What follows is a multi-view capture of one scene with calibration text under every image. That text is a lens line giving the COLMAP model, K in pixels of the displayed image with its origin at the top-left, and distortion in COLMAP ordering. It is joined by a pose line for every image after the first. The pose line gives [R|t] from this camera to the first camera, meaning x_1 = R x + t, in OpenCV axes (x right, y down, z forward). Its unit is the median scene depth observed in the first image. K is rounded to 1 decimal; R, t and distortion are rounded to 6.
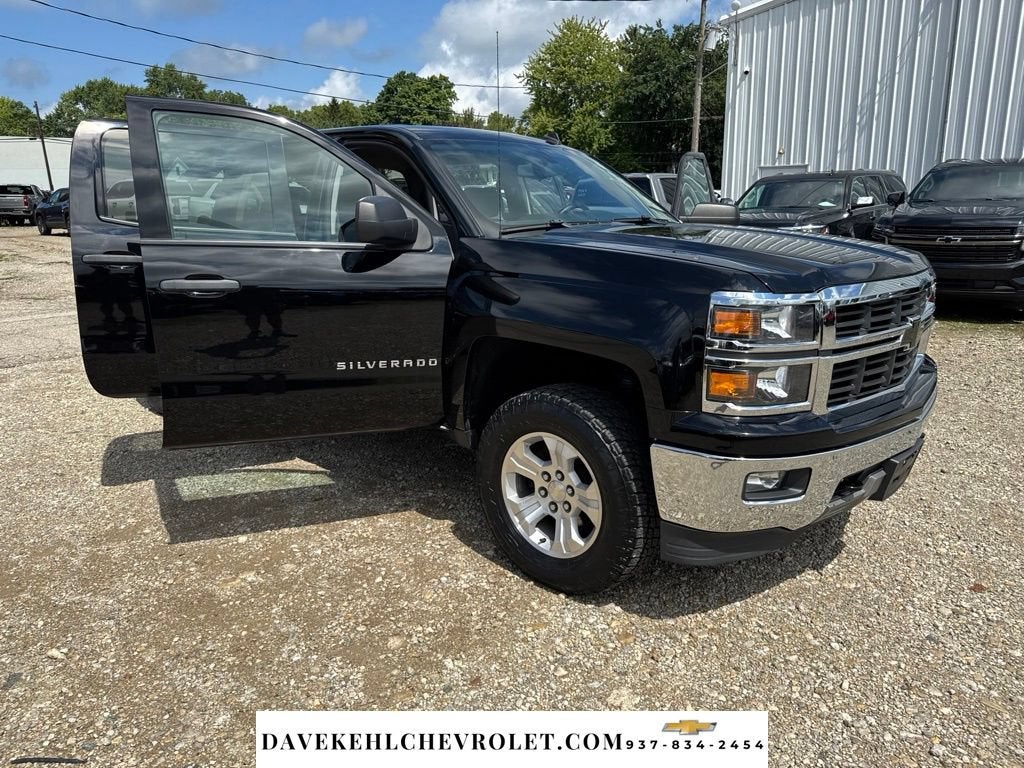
lens RADIAL K [[732.6, 0, 519.3], [0, 732.6, 379.1], [0, 0, 1]] dist [0.003917, -0.008291]
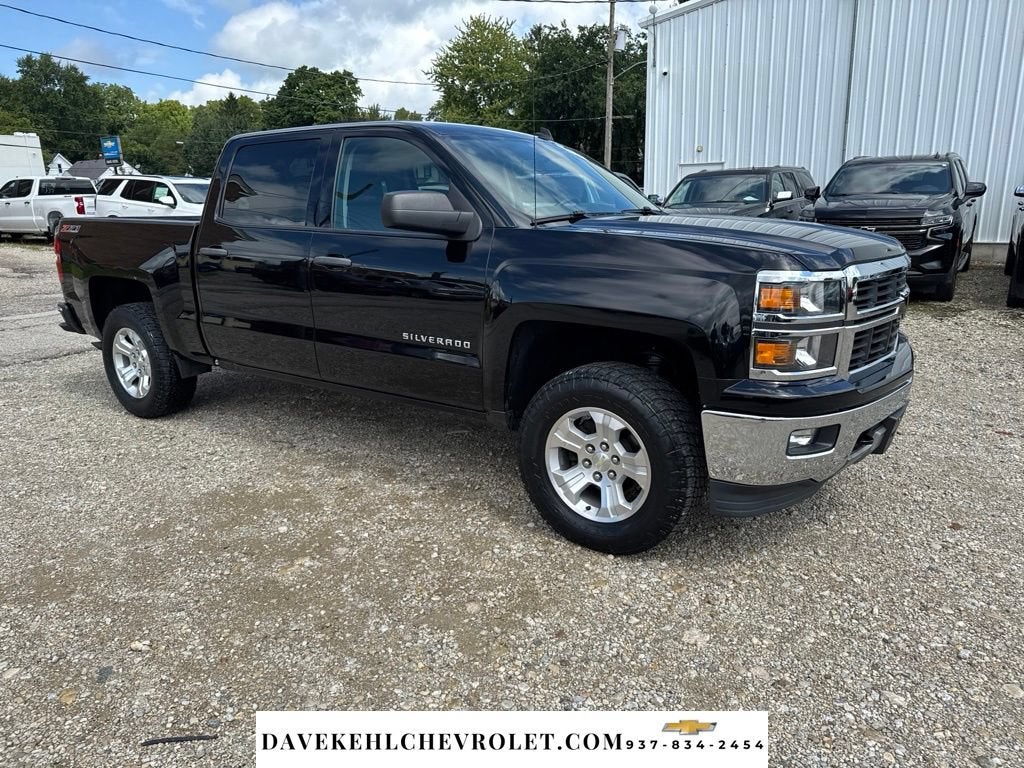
lens RADIAL K [[735.6, 0, 512.0], [0, 735.6, 384.0], [0, 0, 1]] dist [0.024433, -0.035397]
pose [[0.990314, -0.039546, 0.133092, -0.231687], [0.038698, 0.999211, 0.008952, 0.025289], [-0.133341, -0.003715, 0.991063, -0.065194]]
